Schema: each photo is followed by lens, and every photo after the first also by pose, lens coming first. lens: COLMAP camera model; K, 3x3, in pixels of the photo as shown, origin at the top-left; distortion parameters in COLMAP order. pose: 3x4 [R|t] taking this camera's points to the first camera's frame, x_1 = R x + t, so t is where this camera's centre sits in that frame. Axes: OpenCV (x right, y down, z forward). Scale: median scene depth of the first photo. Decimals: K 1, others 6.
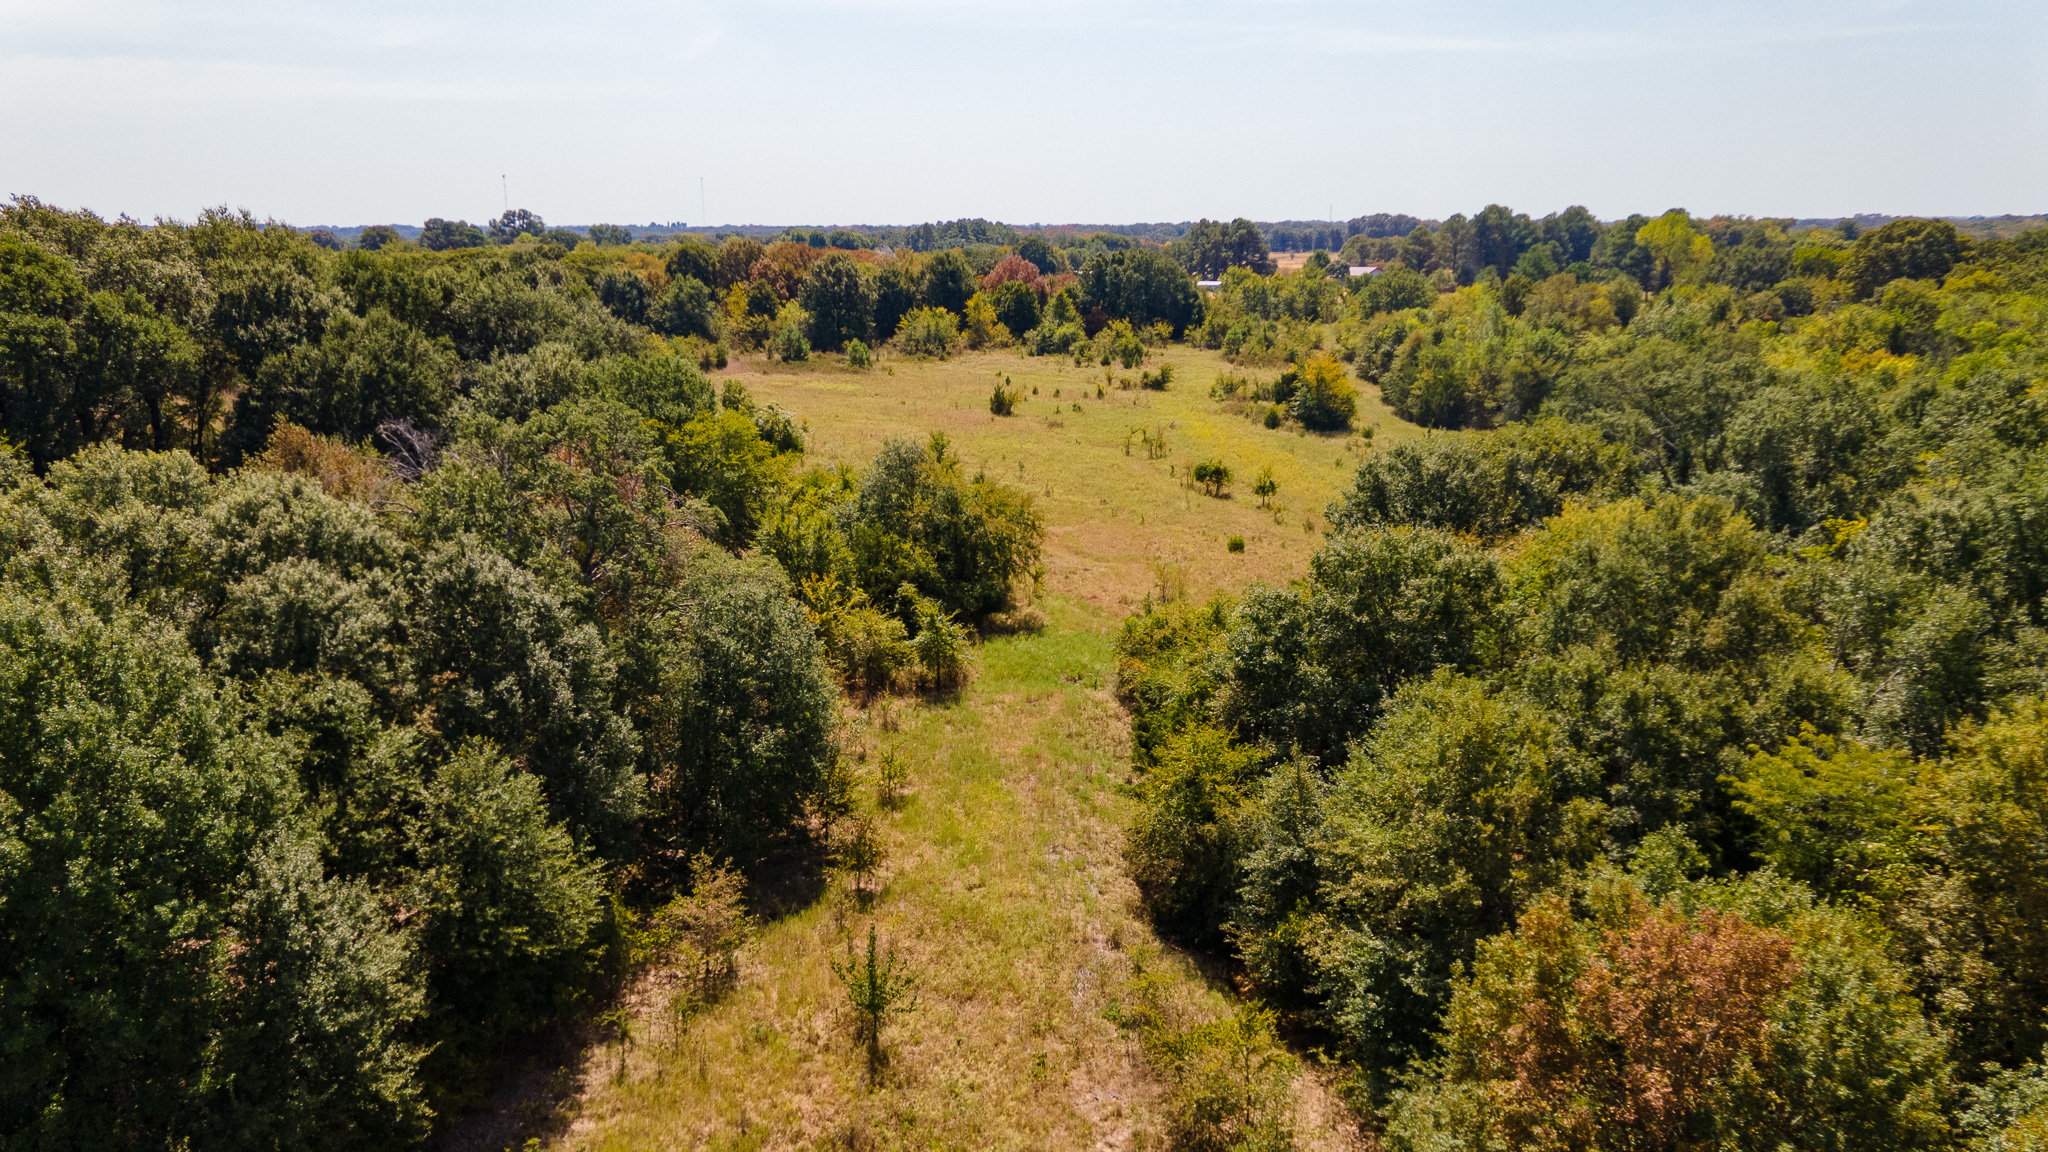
lens RADIAL K [[1491.9, 0, 1022.0], [0, 1491.9, 578.4], [0, 0, 1]] dist [0.037331, 0.025956]
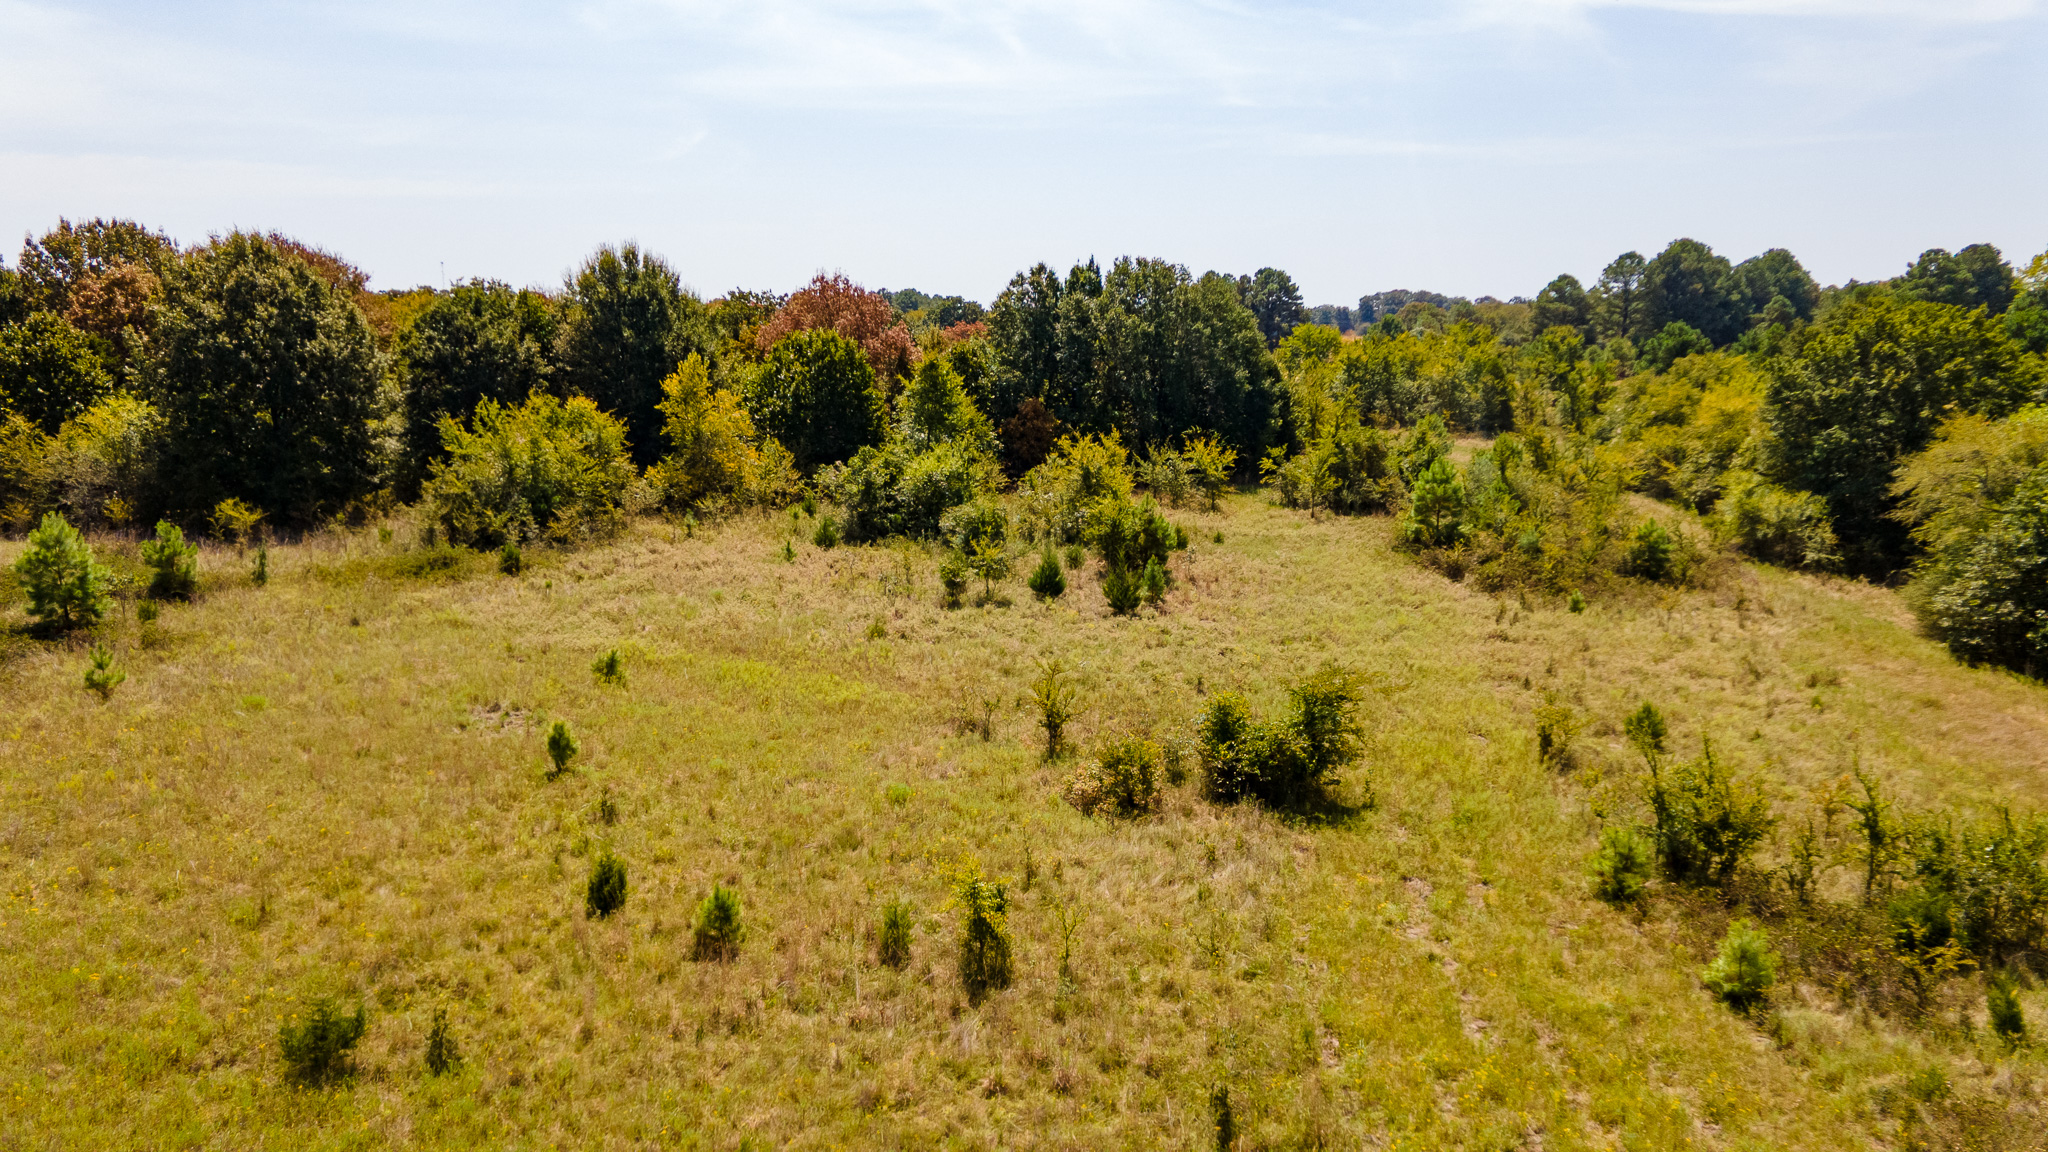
lens RADIAL K [[1491.9, 0, 1025.5], [0, 1491.9, 575.4], [0, 0, 1]] dist [0.037331, 0.025956]
pose [[0.999709, 0.000054, 0.024106, 0.040353], [0.001437, 0.998084, -0.061855, -0.115897], [-0.024063, 0.061871, 0.997794, 0.638763]]
